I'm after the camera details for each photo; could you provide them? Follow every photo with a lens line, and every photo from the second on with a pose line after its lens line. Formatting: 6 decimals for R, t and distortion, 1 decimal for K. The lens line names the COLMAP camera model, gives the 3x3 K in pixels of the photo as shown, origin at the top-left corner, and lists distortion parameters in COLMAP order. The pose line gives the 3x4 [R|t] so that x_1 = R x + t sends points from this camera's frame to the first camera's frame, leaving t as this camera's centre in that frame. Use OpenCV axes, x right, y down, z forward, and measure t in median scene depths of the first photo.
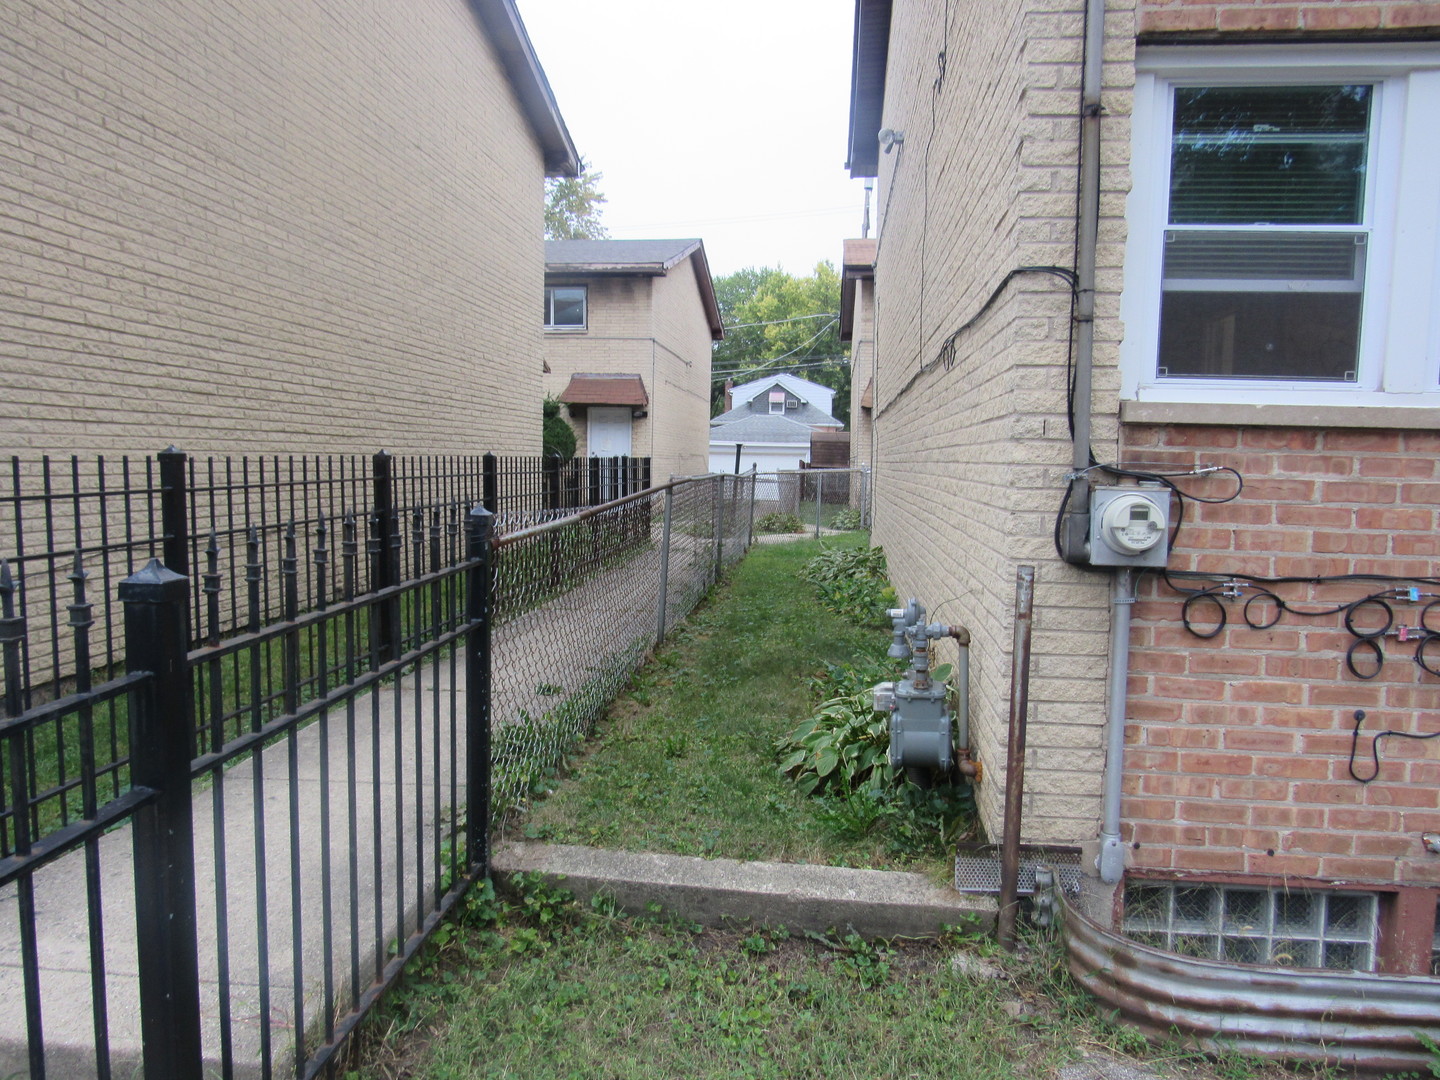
lens RADIAL K [[1030.3, 0, 720.5], [0, 1030.3, 539.2], [0, 0, 1]] dist [-0.032030, 0.017542]
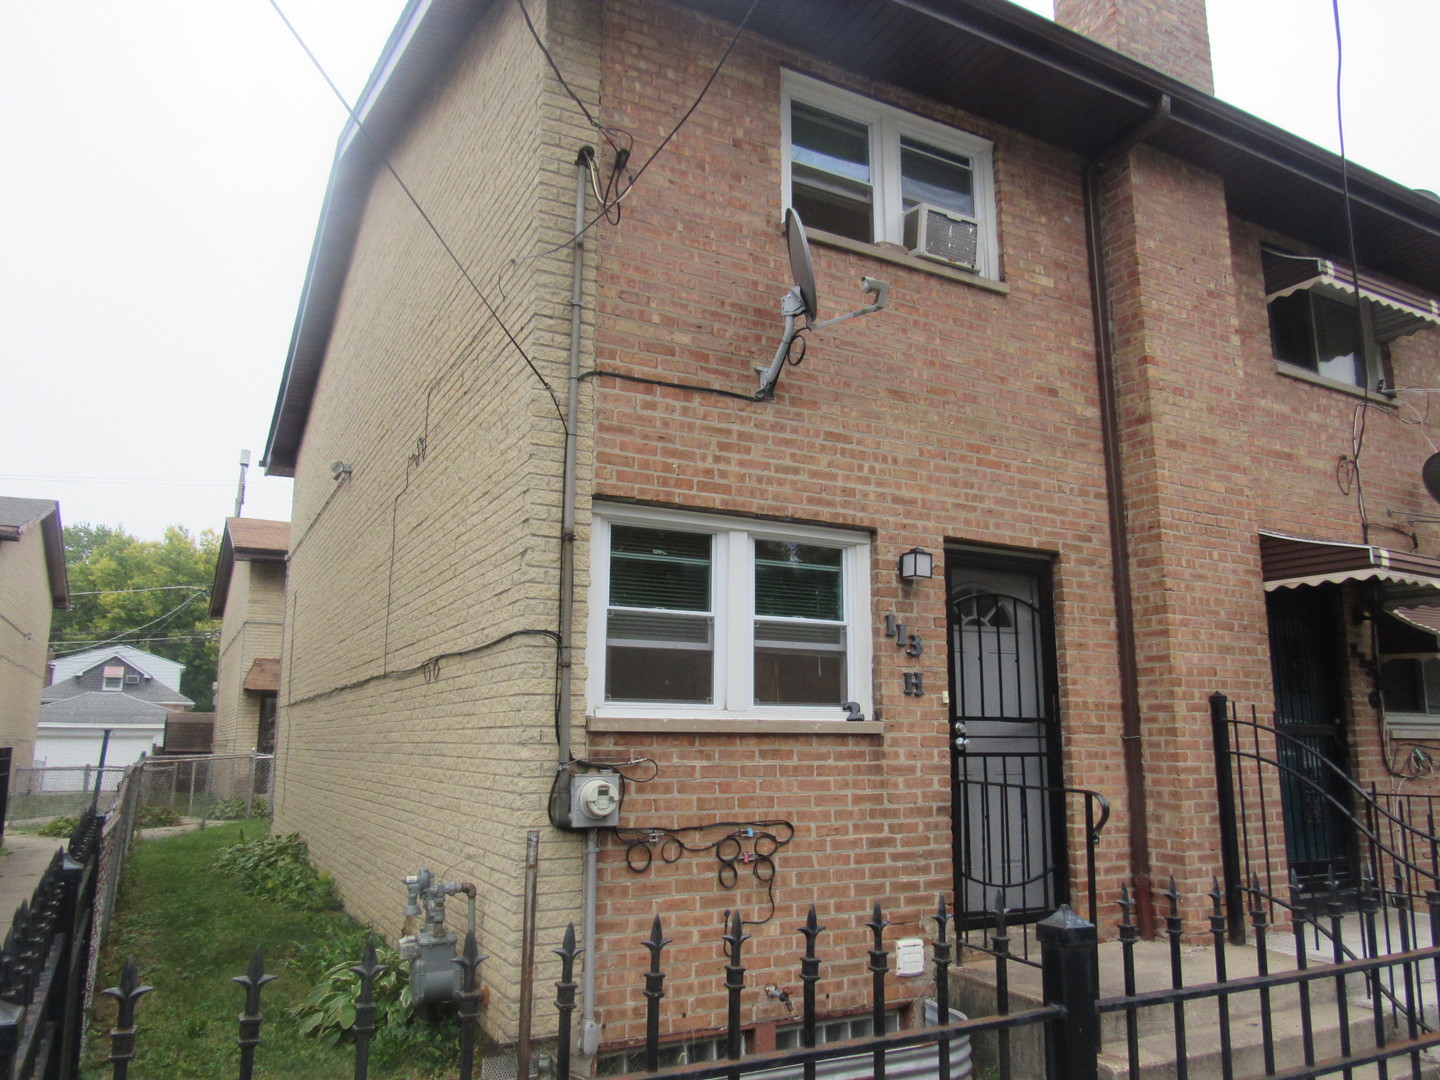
lens RADIAL K [[1030.3, 0, 725.2], [0, 1030.3, 542.8], [0, 0, 1]] dist [-0.032030, 0.017542]
pose [[0.820876, 0.088610, 0.564190, -0.334238], [0.061366, 0.968486, -0.241392, -0.001844], [-0.567800, 0.232775, 0.789569, -0.403338]]
